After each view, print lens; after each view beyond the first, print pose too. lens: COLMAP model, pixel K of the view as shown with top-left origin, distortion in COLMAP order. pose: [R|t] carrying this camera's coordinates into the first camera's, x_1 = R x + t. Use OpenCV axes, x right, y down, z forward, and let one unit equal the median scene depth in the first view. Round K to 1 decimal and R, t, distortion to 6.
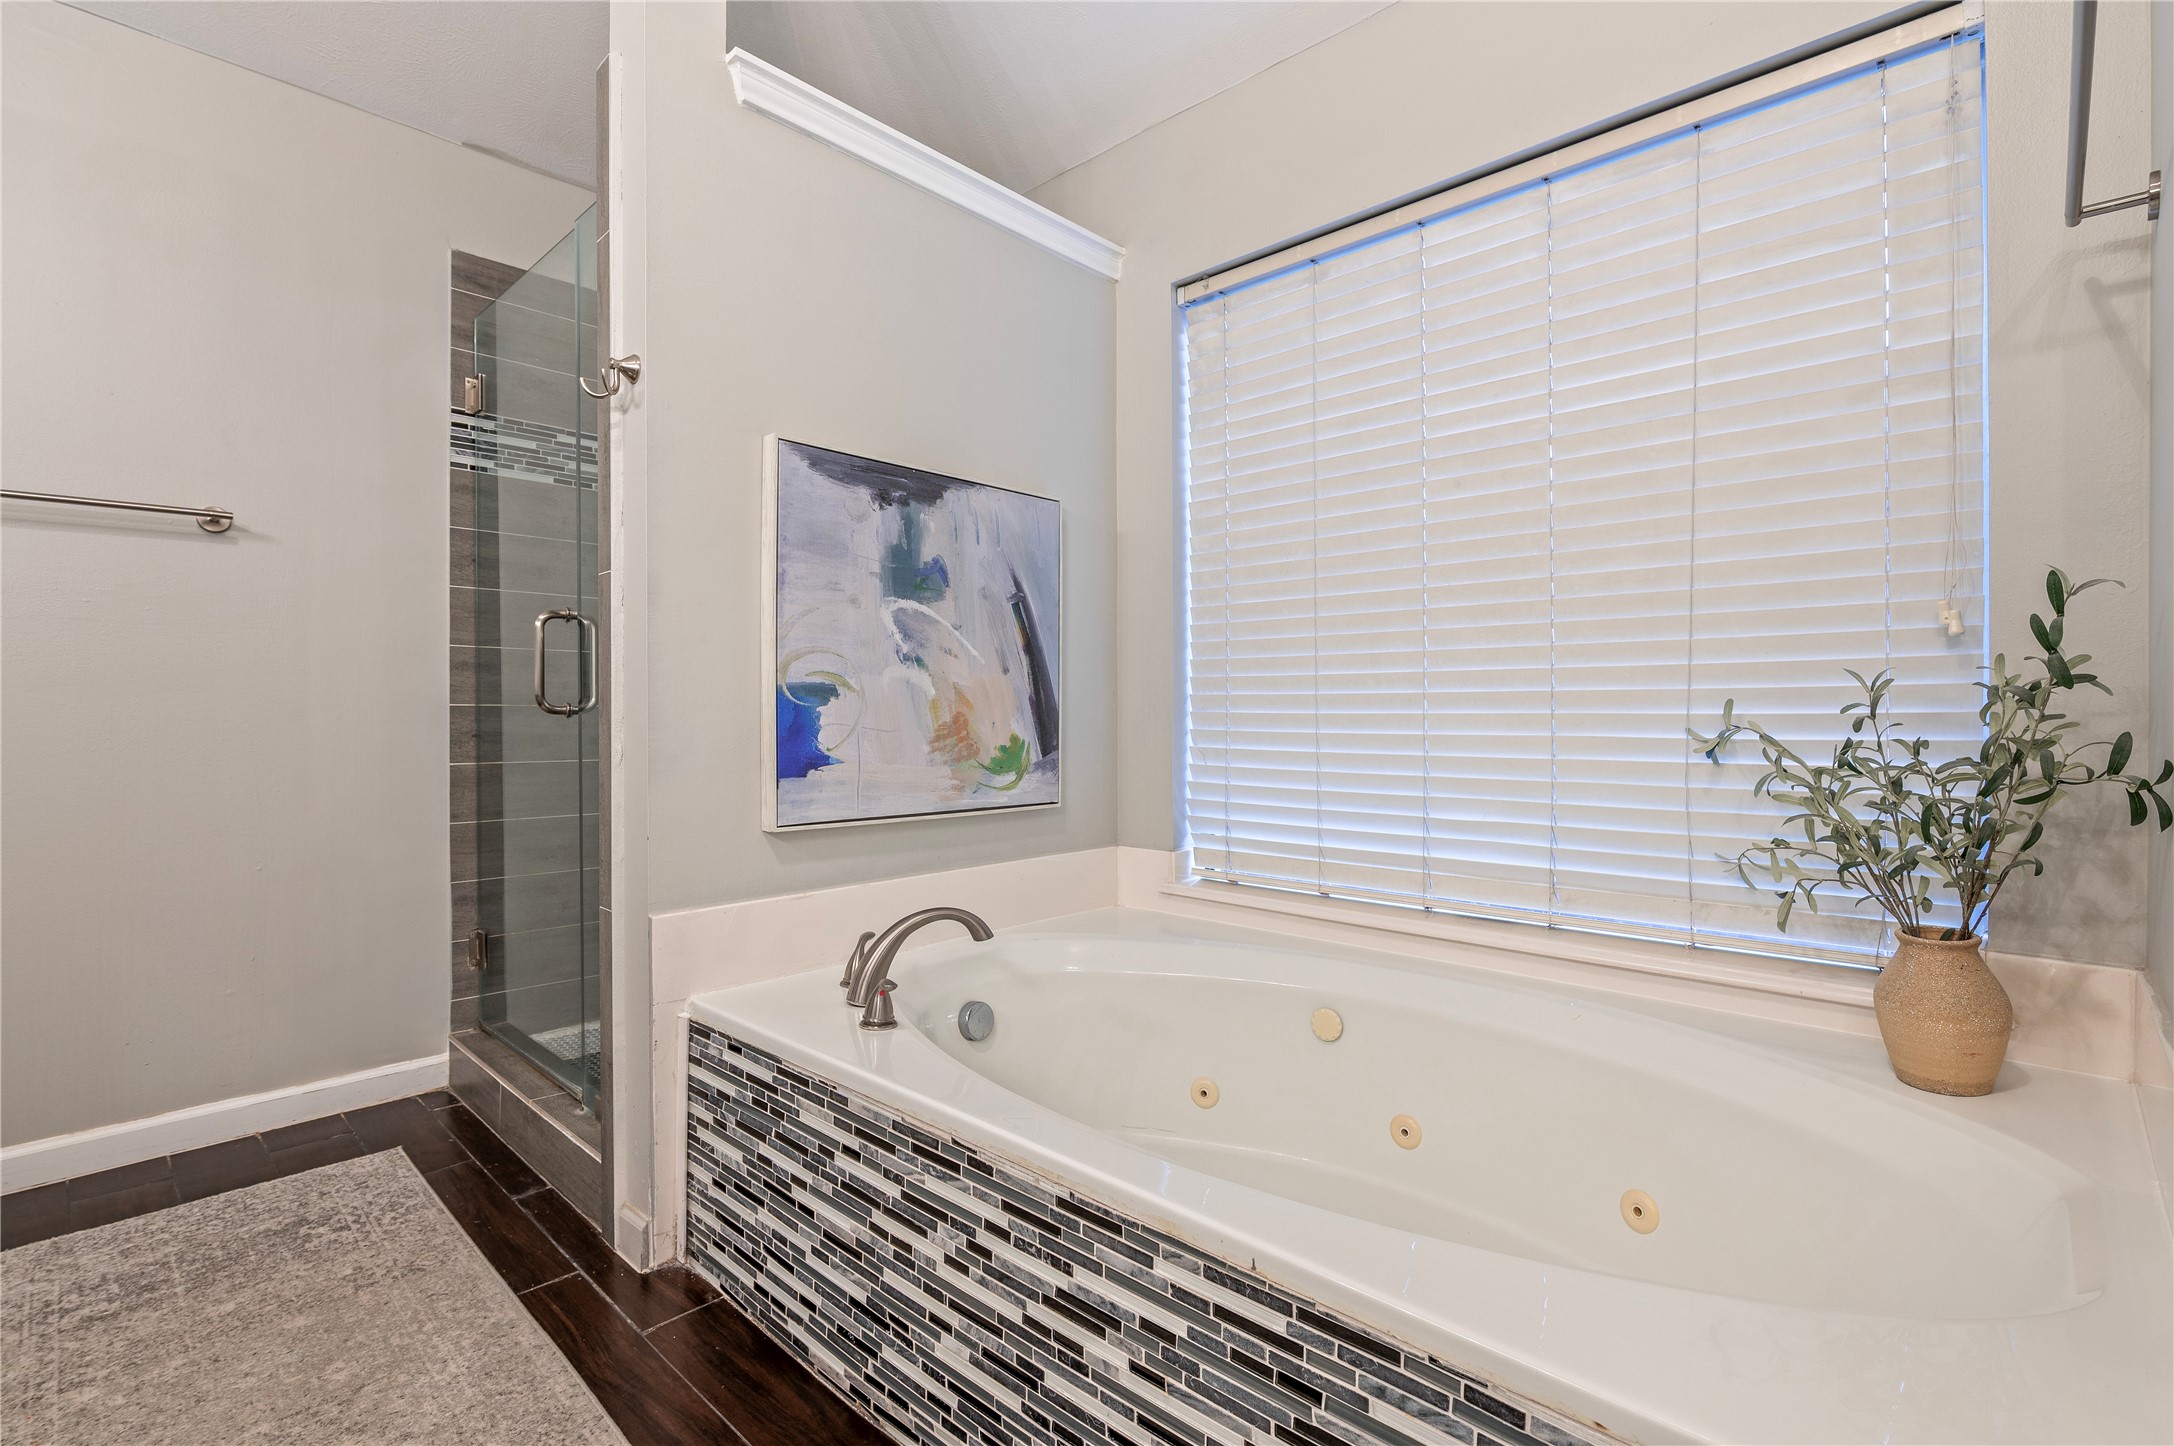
lens RADIAL K [[989.6, 0, 1064.2], [0, 989.6, 732.0], [0, 0, 1]] dist [-0.010262, 0.000606]
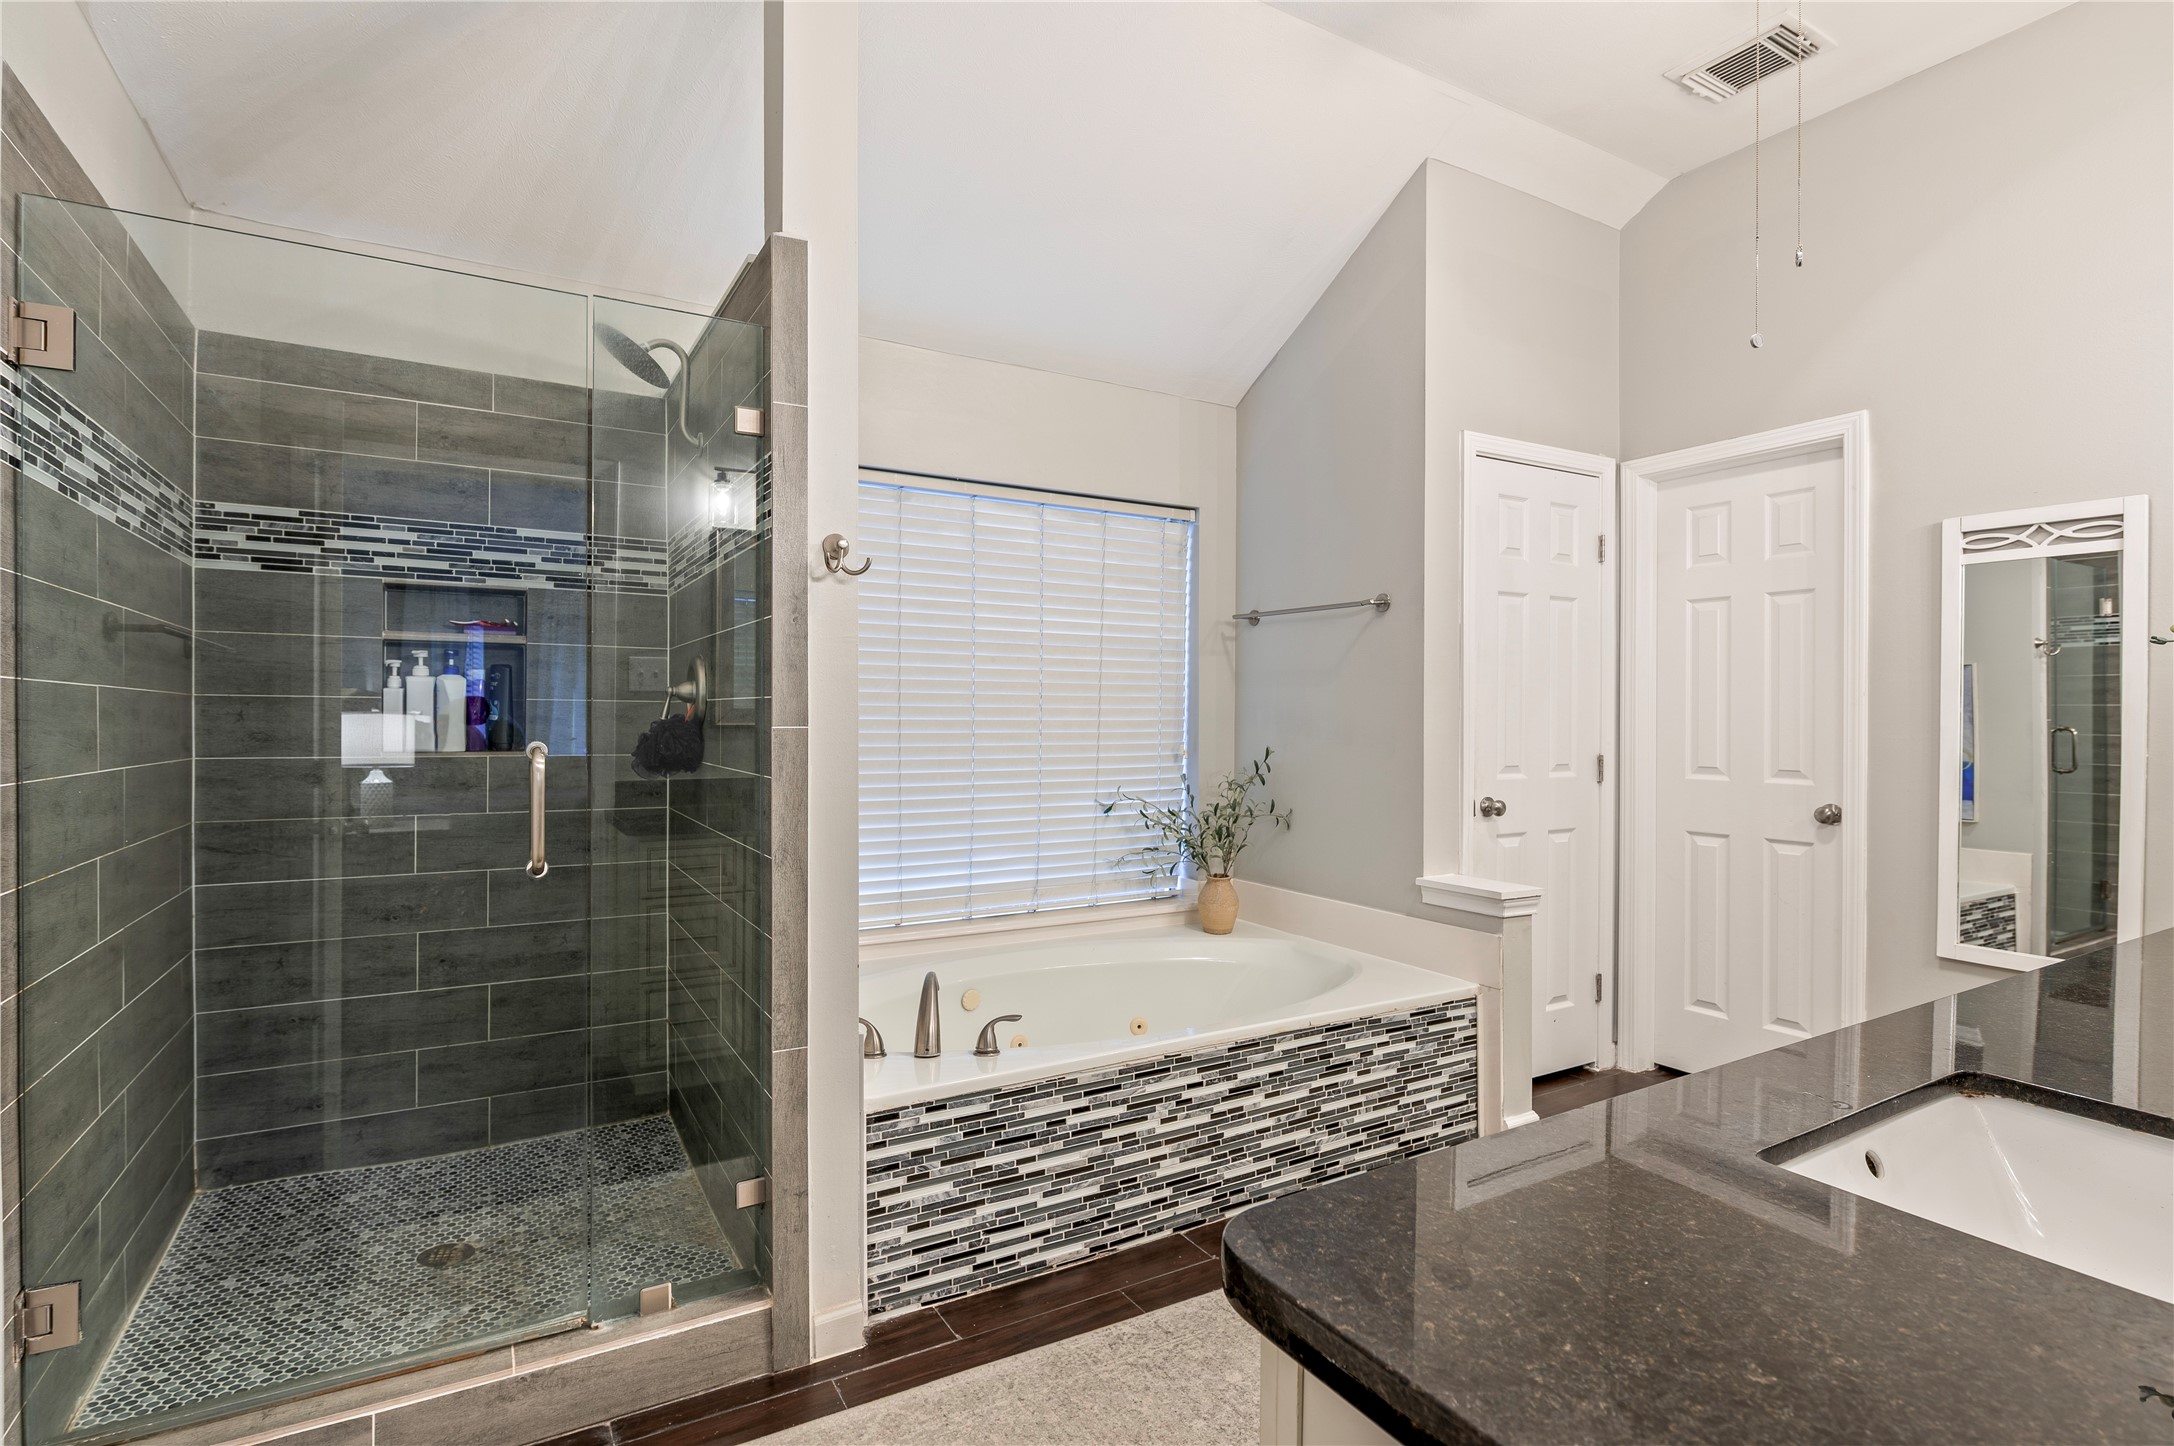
lens RADIAL K [[1047.4, 0, 1097.5], [0, 1047.4, 717.8], [0, 0, 1]] dist [-0.005730, 0.000056]
pose [[0.295480, -0.002822, 0.955345, -1.924991], [0.016200, 0.999867, -0.002057, -0.225126], [-0.955212, 0.016085, 0.295486, 0.469315]]
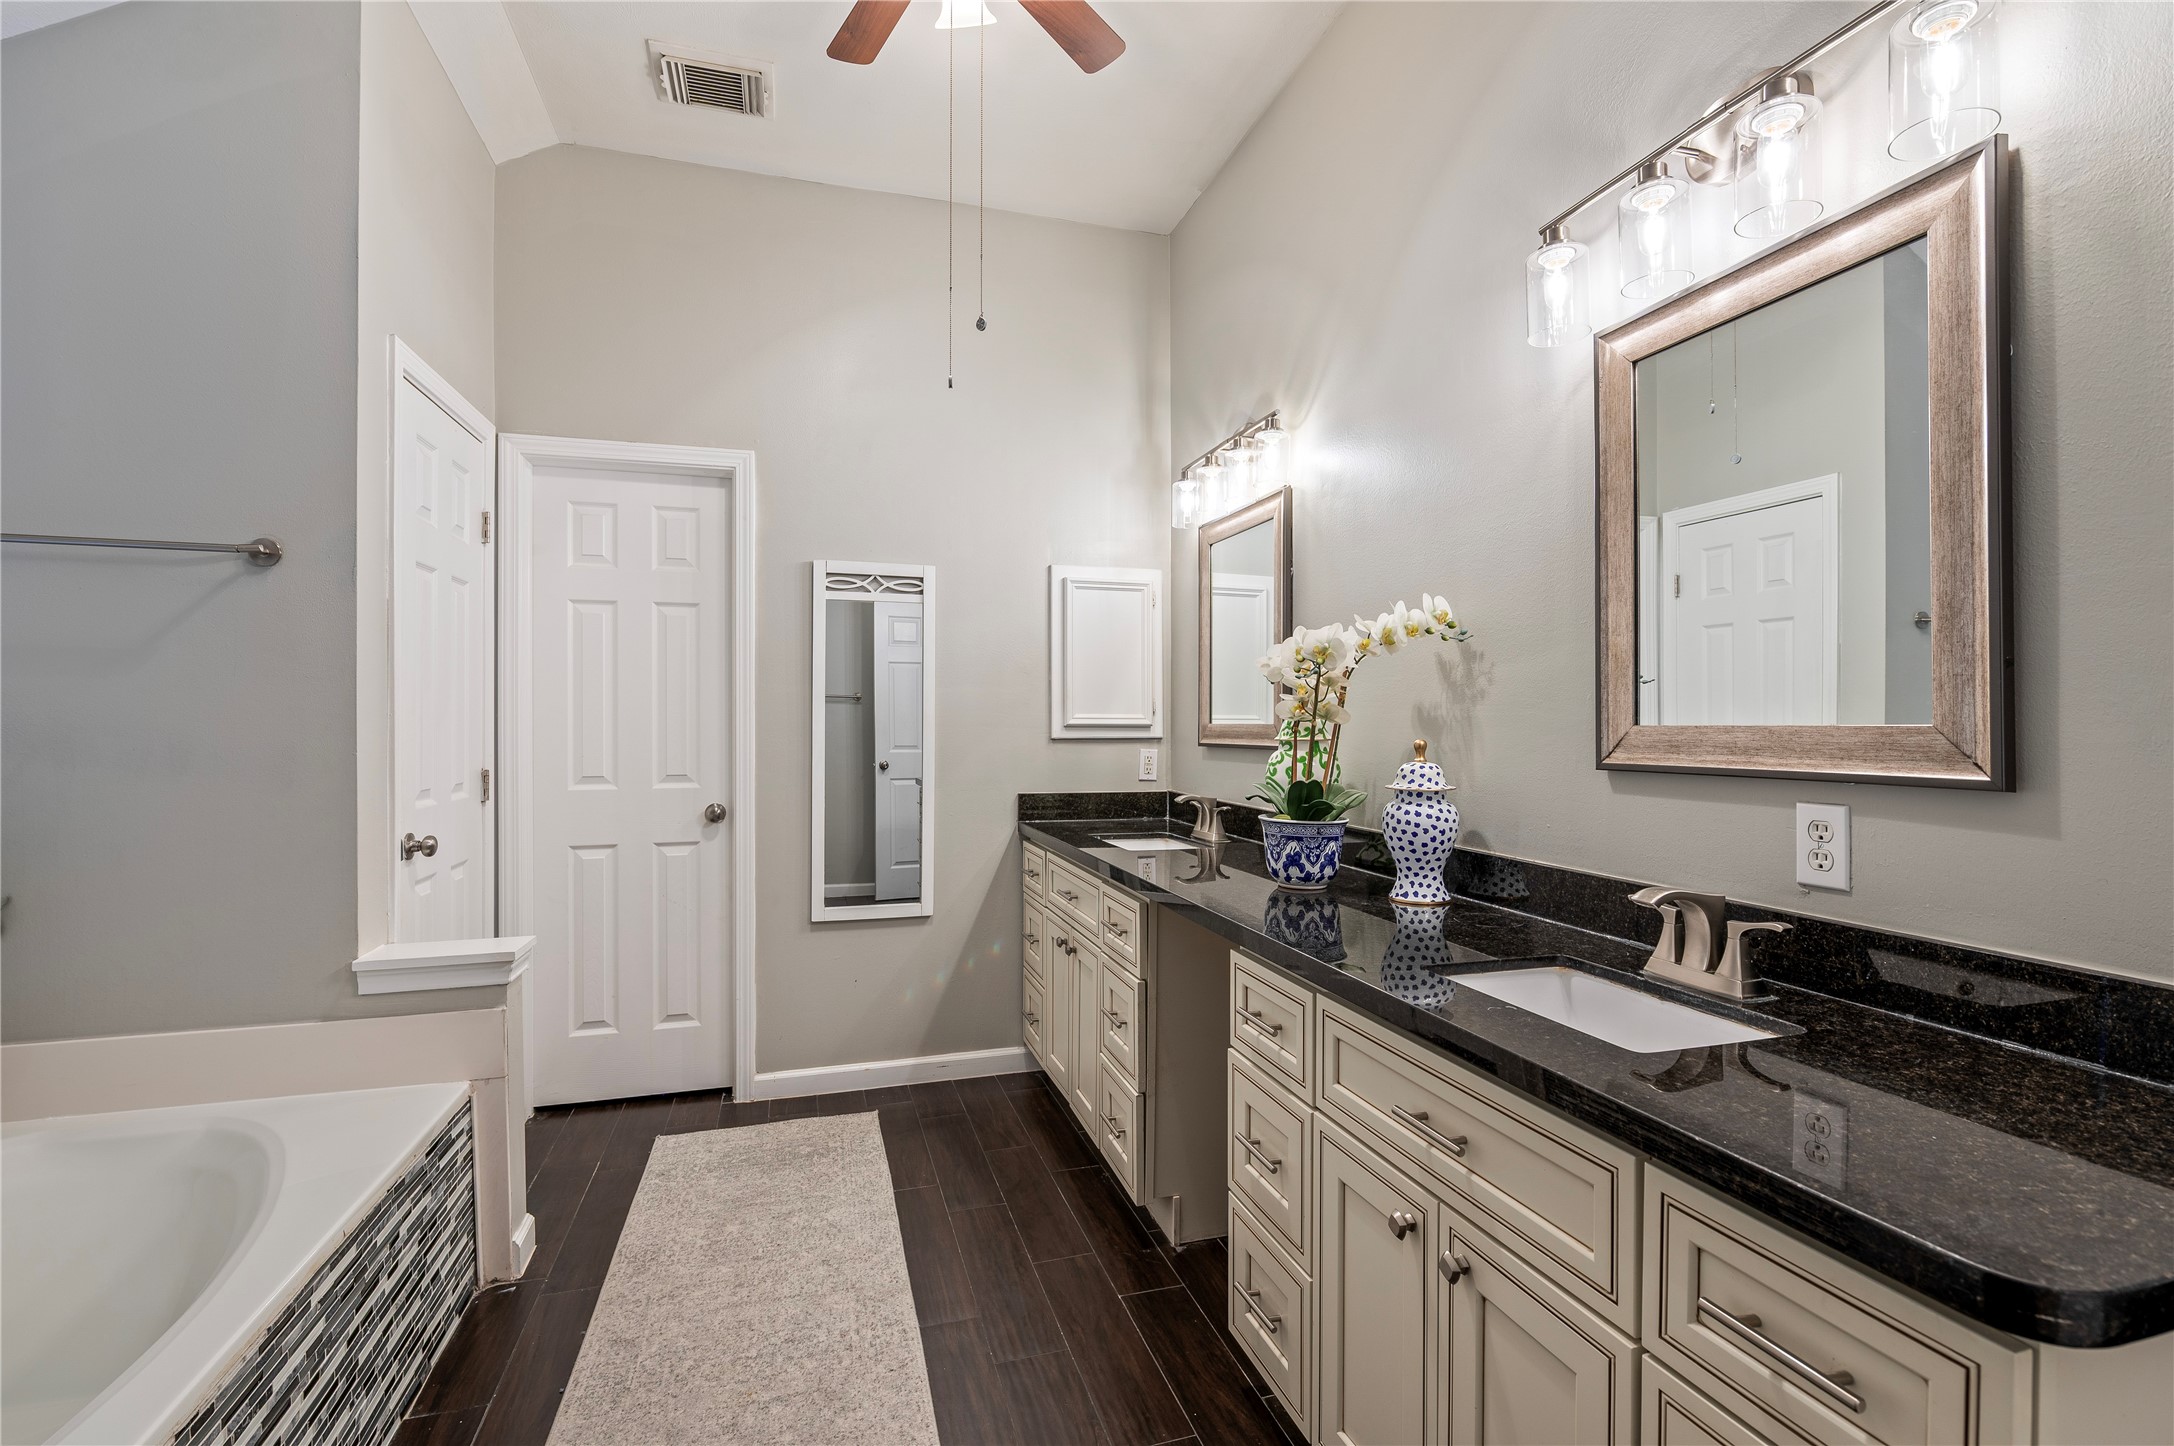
lens RADIAL K [[989.6, 0, 1104.5], [0, 989.6, 721.9], [0, 0, 1]] dist [-0.010262, 0.000606]
pose [[-0.853221, -0.001140, 0.521548, -1.234349], [0.010369, 0.999763, 0.019149, -0.246979], [-0.521446, 0.021746, -0.853007, 1.189865]]
